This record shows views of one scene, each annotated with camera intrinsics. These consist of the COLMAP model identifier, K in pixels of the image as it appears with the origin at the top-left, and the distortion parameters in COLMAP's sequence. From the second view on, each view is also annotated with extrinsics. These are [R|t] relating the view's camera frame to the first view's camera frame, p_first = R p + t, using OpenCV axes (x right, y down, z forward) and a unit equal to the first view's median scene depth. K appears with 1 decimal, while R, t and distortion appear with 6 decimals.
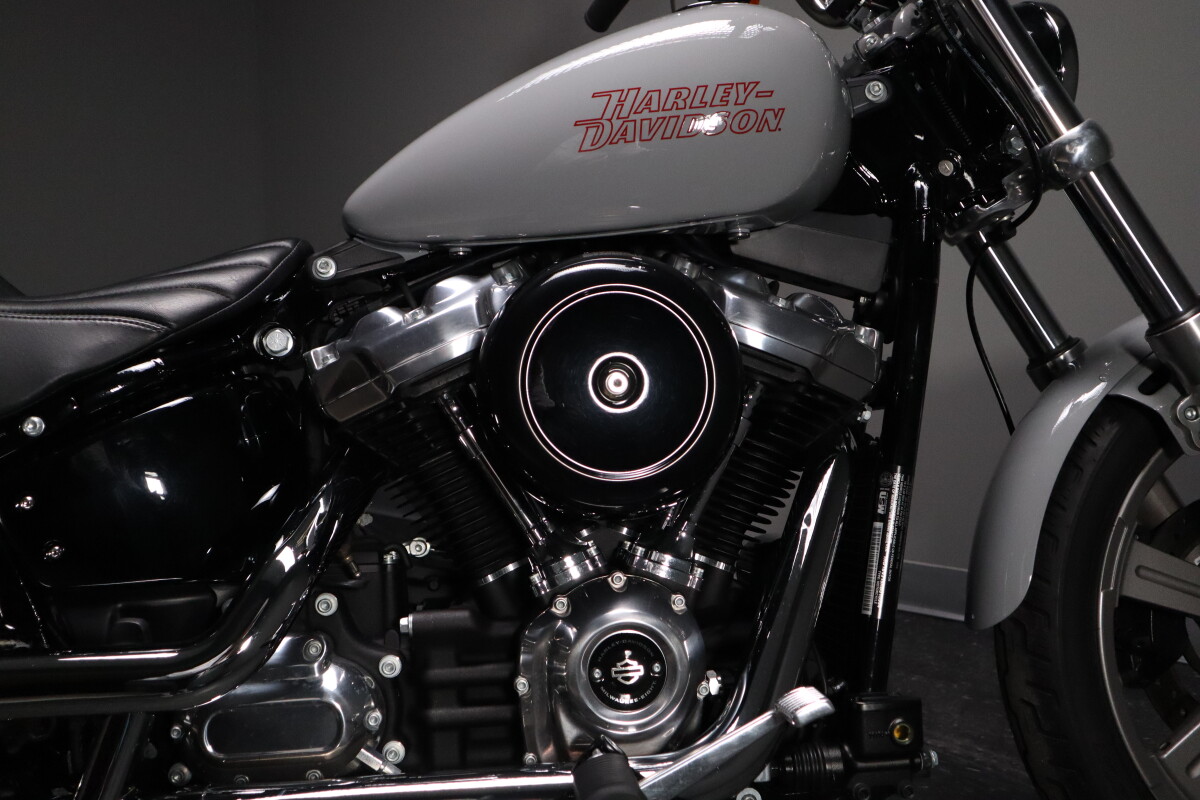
lens RADIAL K [[812.2, 0, 599.7], [0, 812.2, 389.4], [0, 0, 1]] dist [0.008659, 0.002524]
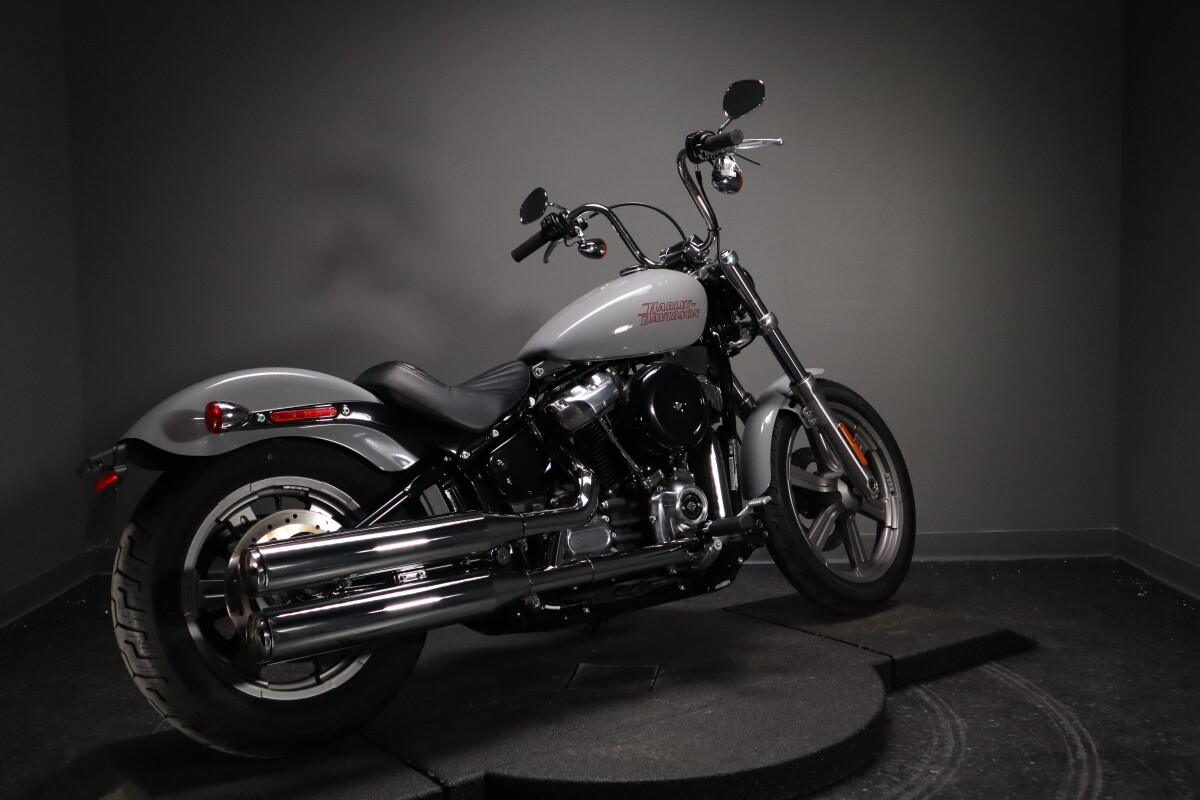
lens RADIAL K [[812.2, 0, 600.4], [0, 812.2, 405.0], [0, 0, 1]] dist [0.008659, 0.002524]
pose [[0.841085, -0.060567, 0.537501, -1.442061], [0.121773, 0.989404, -0.079062, 0.145181], [-0.527017, 0.131951, 0.839549, -1.027166]]
